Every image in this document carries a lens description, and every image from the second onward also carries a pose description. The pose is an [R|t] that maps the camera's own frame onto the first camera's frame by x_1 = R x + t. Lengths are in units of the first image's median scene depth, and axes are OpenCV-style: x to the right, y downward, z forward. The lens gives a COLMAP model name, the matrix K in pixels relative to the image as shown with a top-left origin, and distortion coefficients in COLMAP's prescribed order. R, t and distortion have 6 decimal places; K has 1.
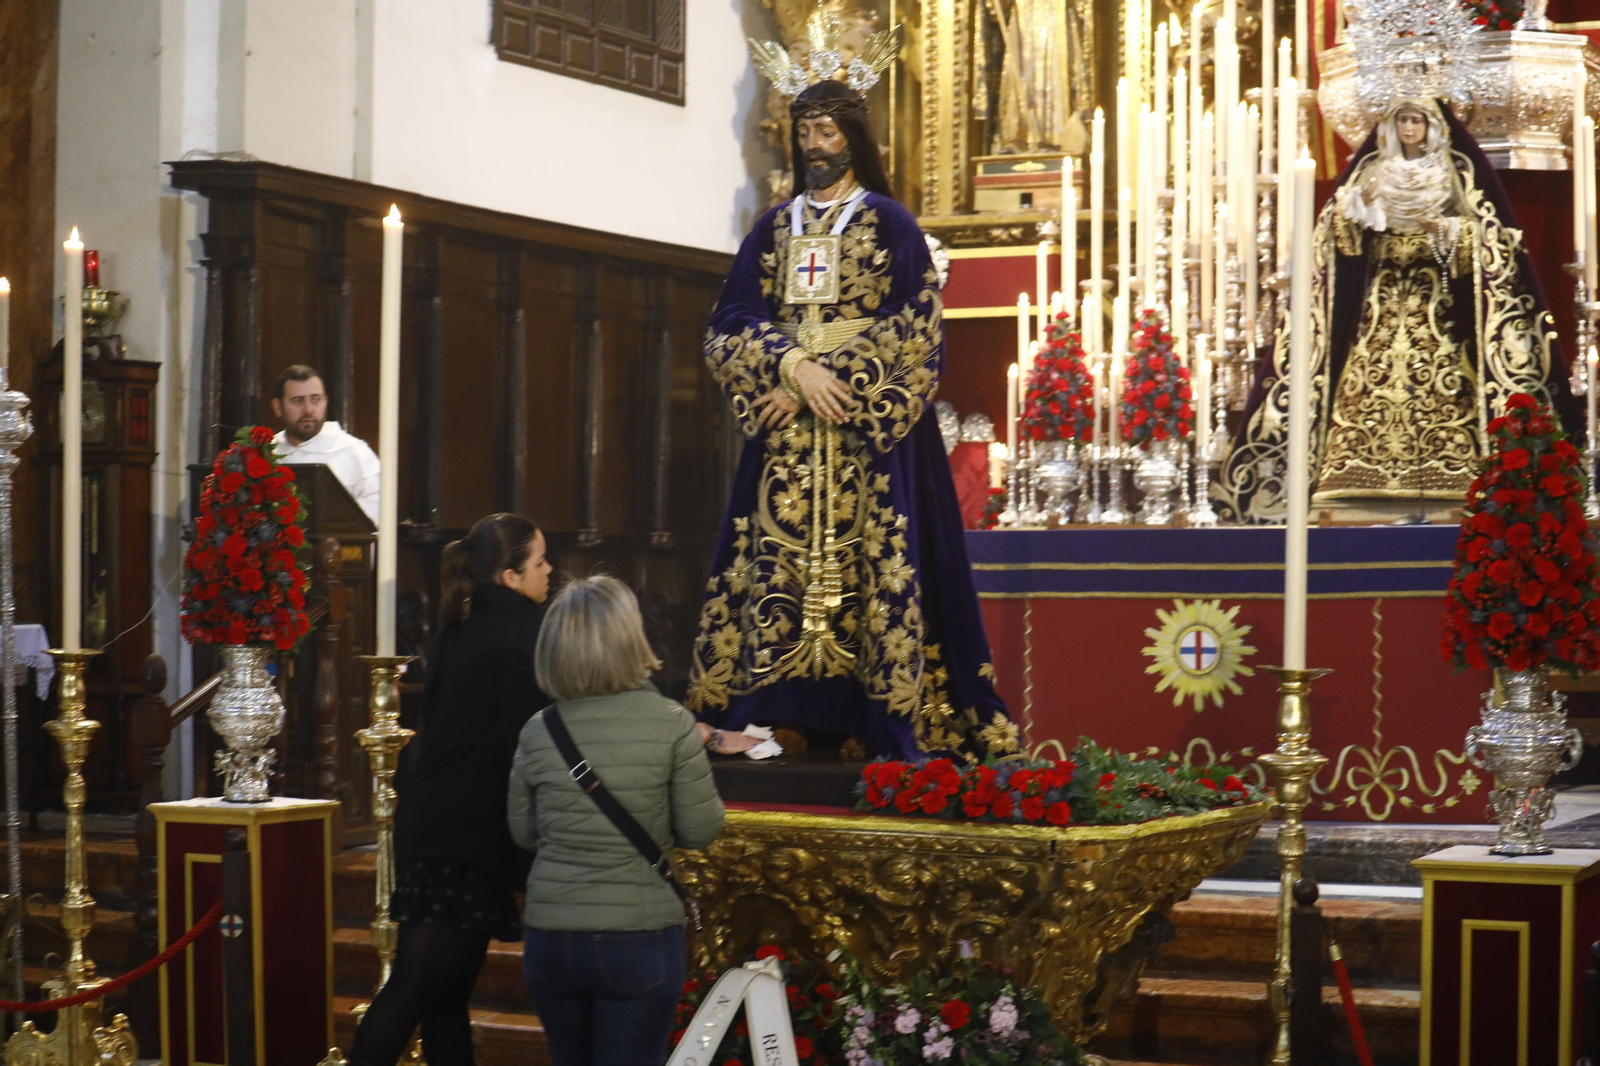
lens RADIAL K [[3485.9, 0, 798.0], [0, 3485.9, 460.9], [0, 0, 1]] dist [-0.125104, -0.916800]
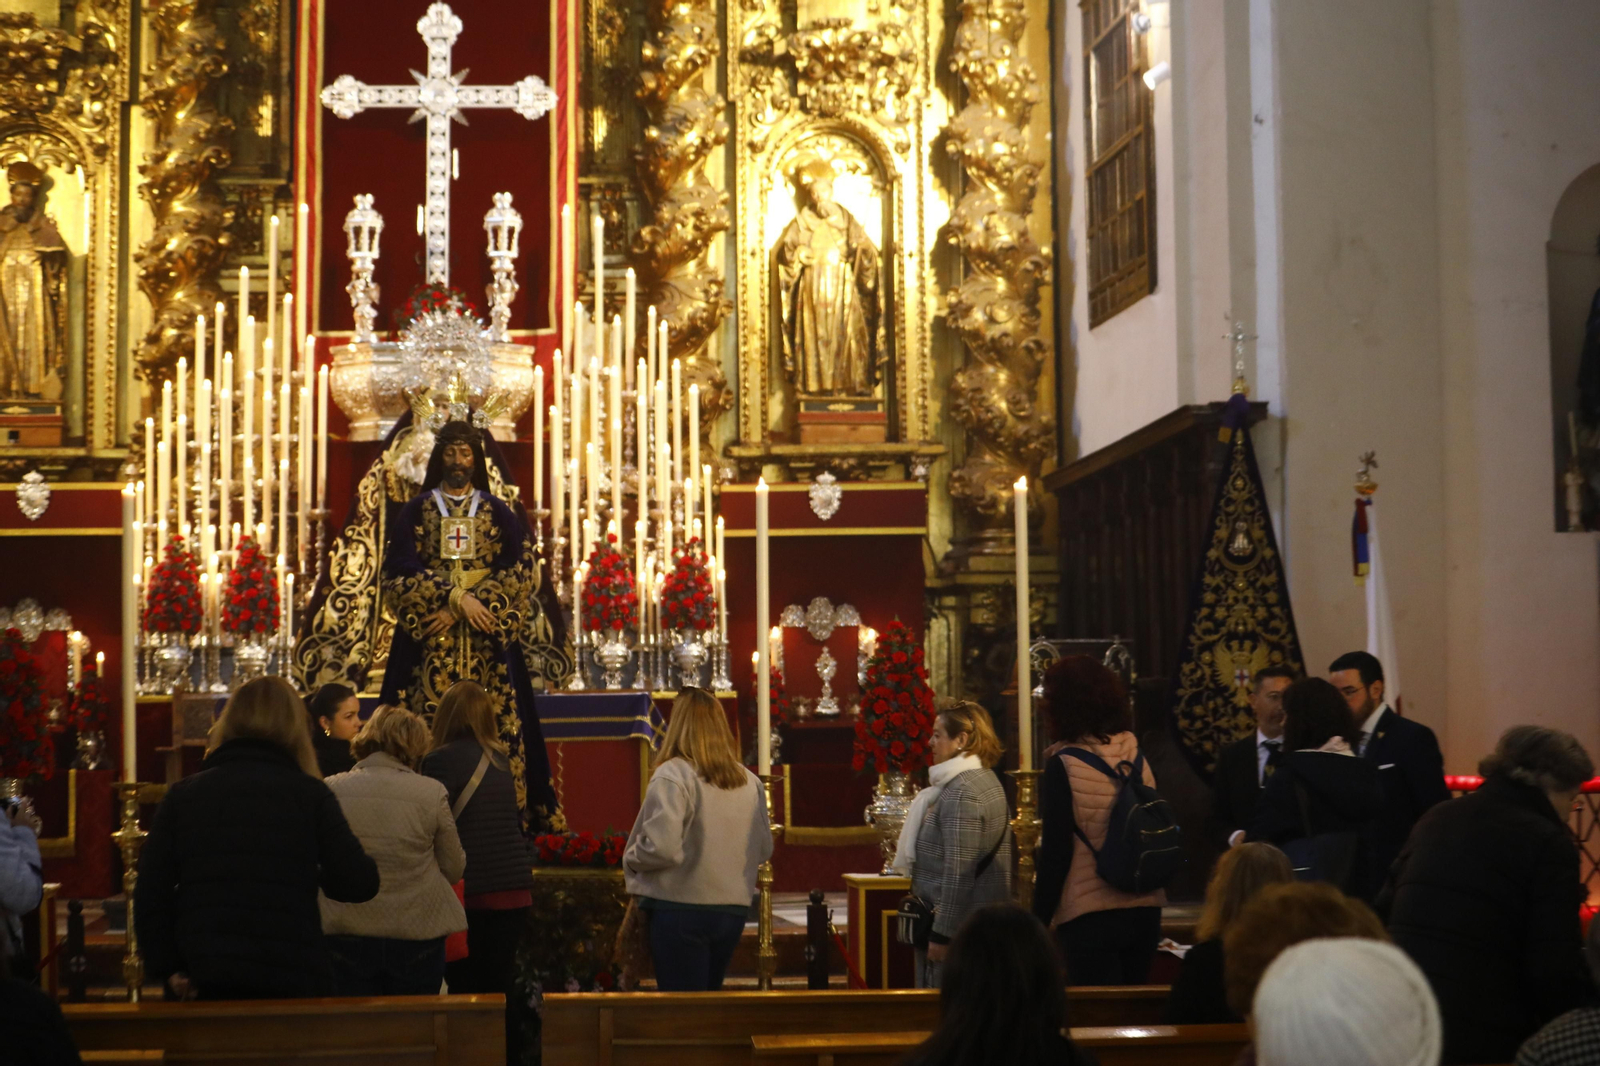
lens RADIAL K [[3943.2, 0, 922.2], [0, 3943.2, 537.3], [0, 0, 1]] dist [-0.197387, -0.637803]
pose [[0.816710, 0.018778, 0.576742, -0.594082], [-0.006458, 0.999705, -0.023405, -0.009120], [-0.577012, 0.015391, 0.816591, -0.425093]]
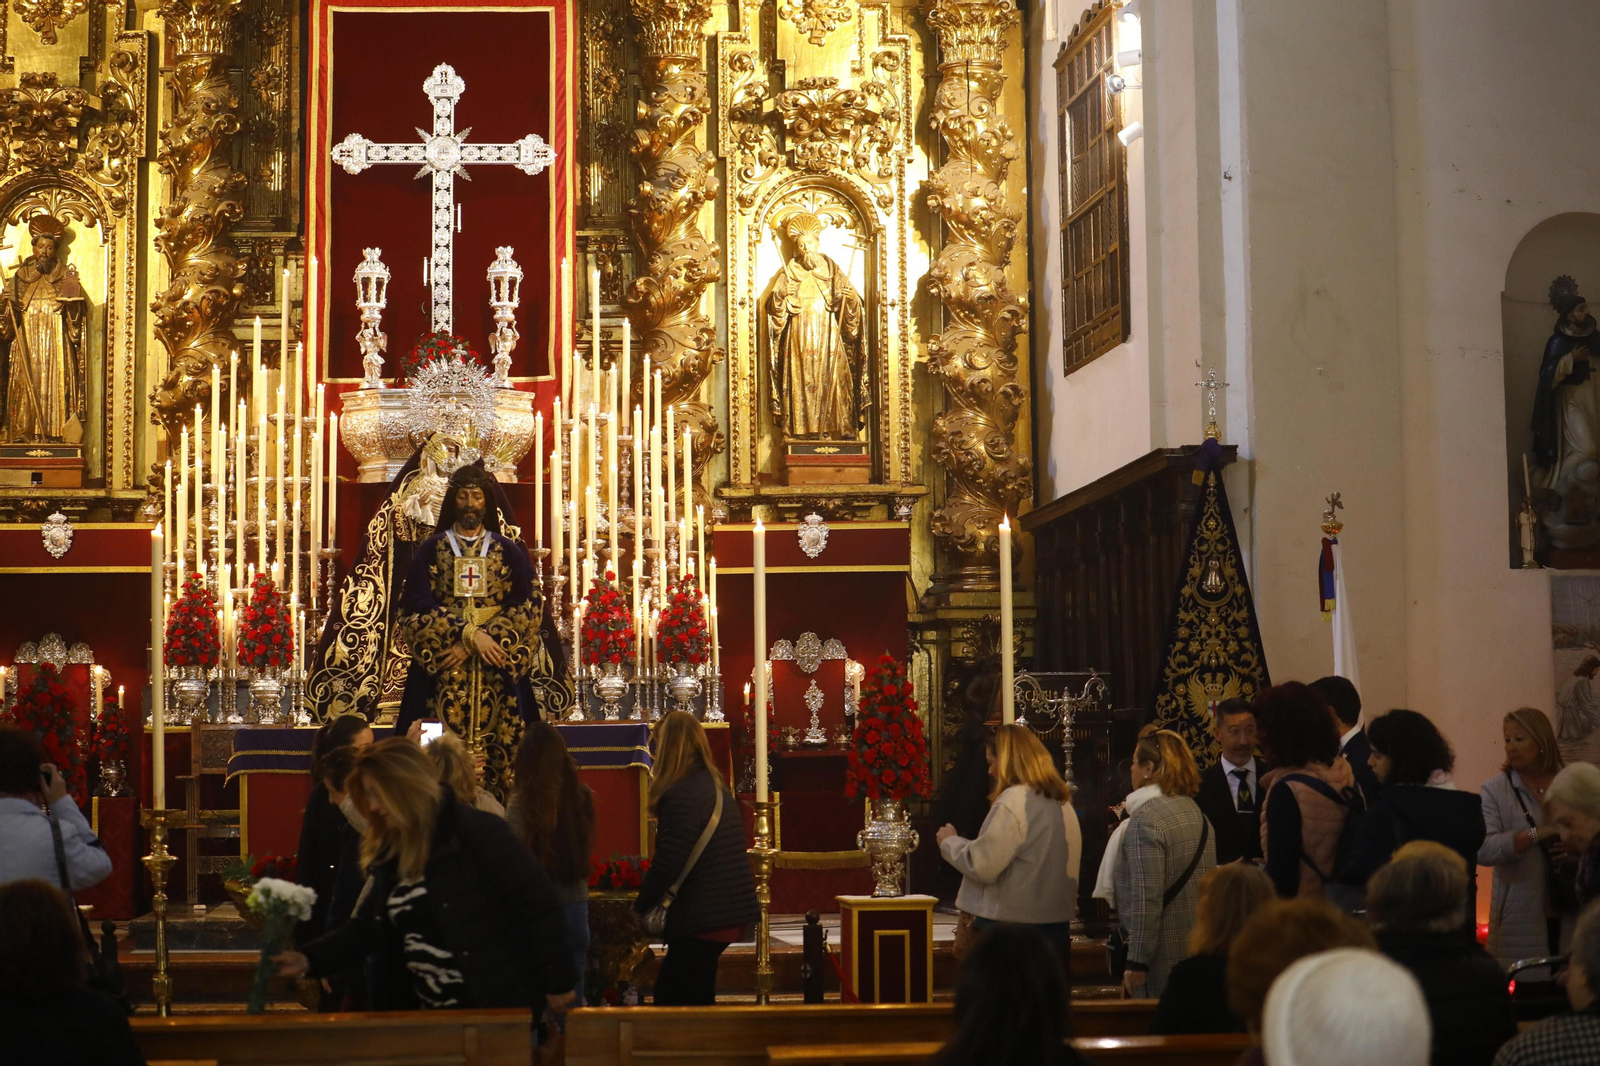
lens RADIAL K [[3828.4, 0, 925.0], [0, 3828.4, 529.9], [0, 0, 1]] dist [-0.240788, -0.419491]
pose [[0.811163, 0.024077, 0.584324, -0.615963], [-0.005063, 0.999404, -0.034151, -0.010117], [-0.584798, 0.024744, 0.810802, -0.442544]]
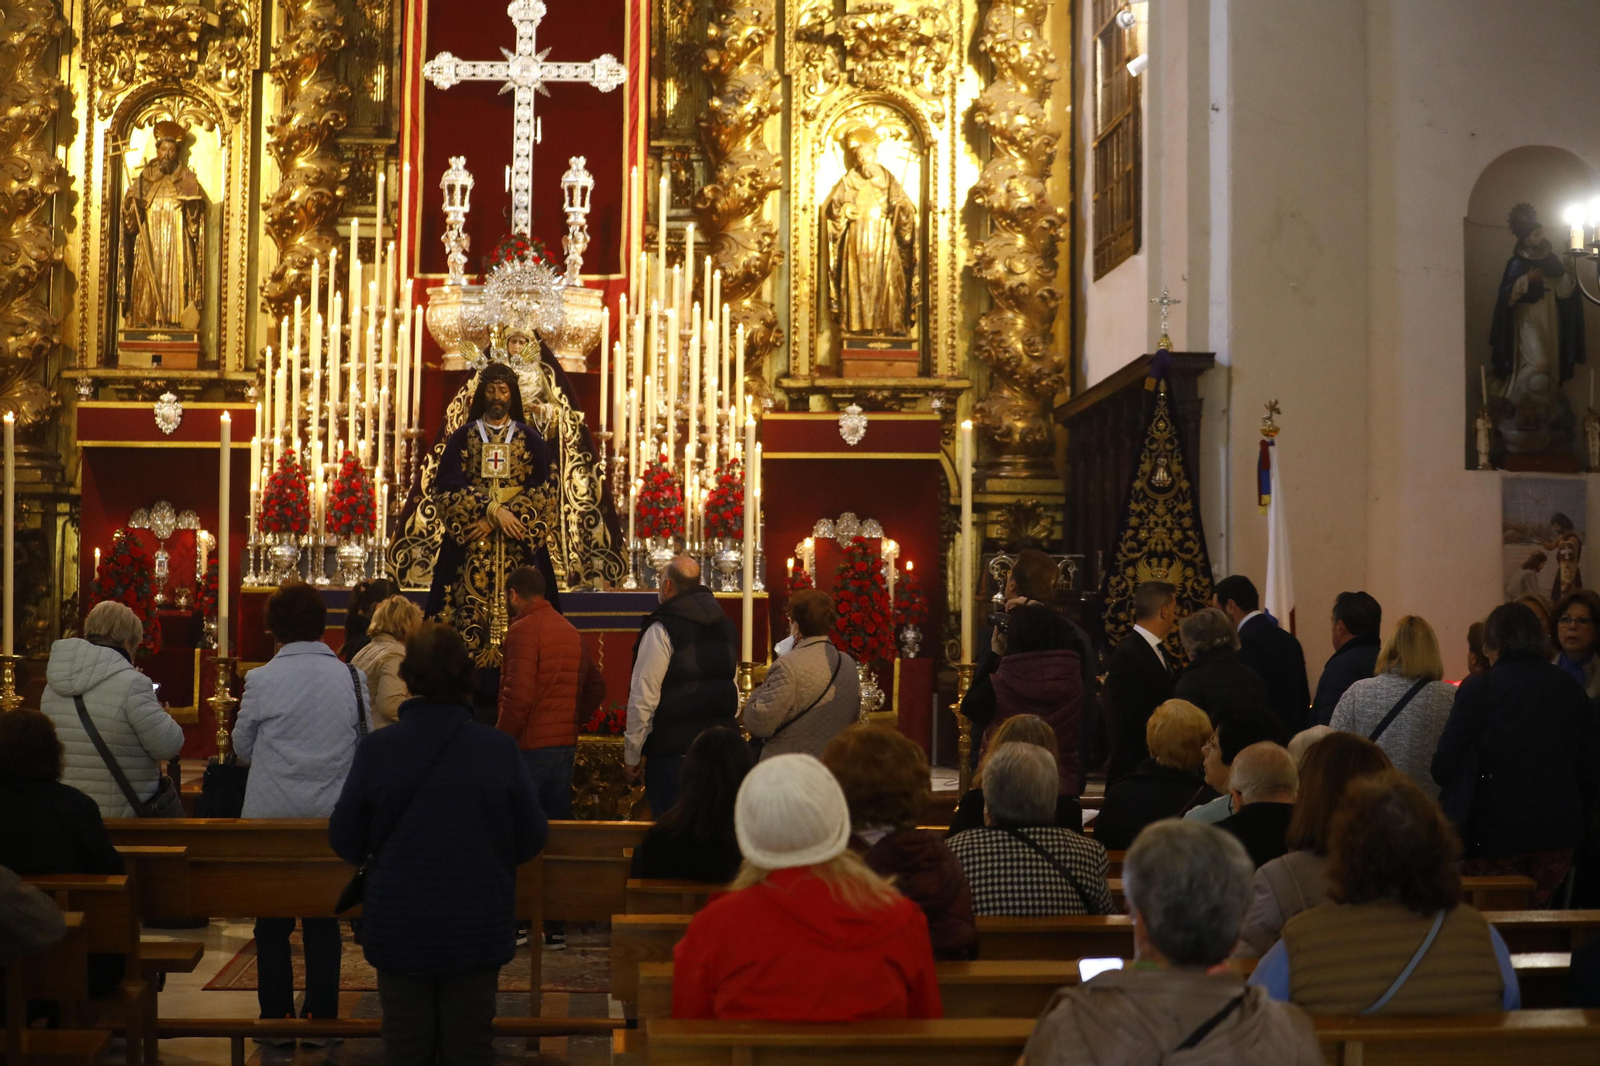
lens RADIAL K [[3937.1, 0, 804.8], [0, 3937.1, 591.5], [0, 0, 1]] dist [-0.219470, -0.554920]
pose [[0.861002, 0.014808, 0.508386, -0.657854], [-0.026551, 0.999522, 0.015853, -0.014003], [-0.507908, -0.027148, 0.860983, -0.678970]]
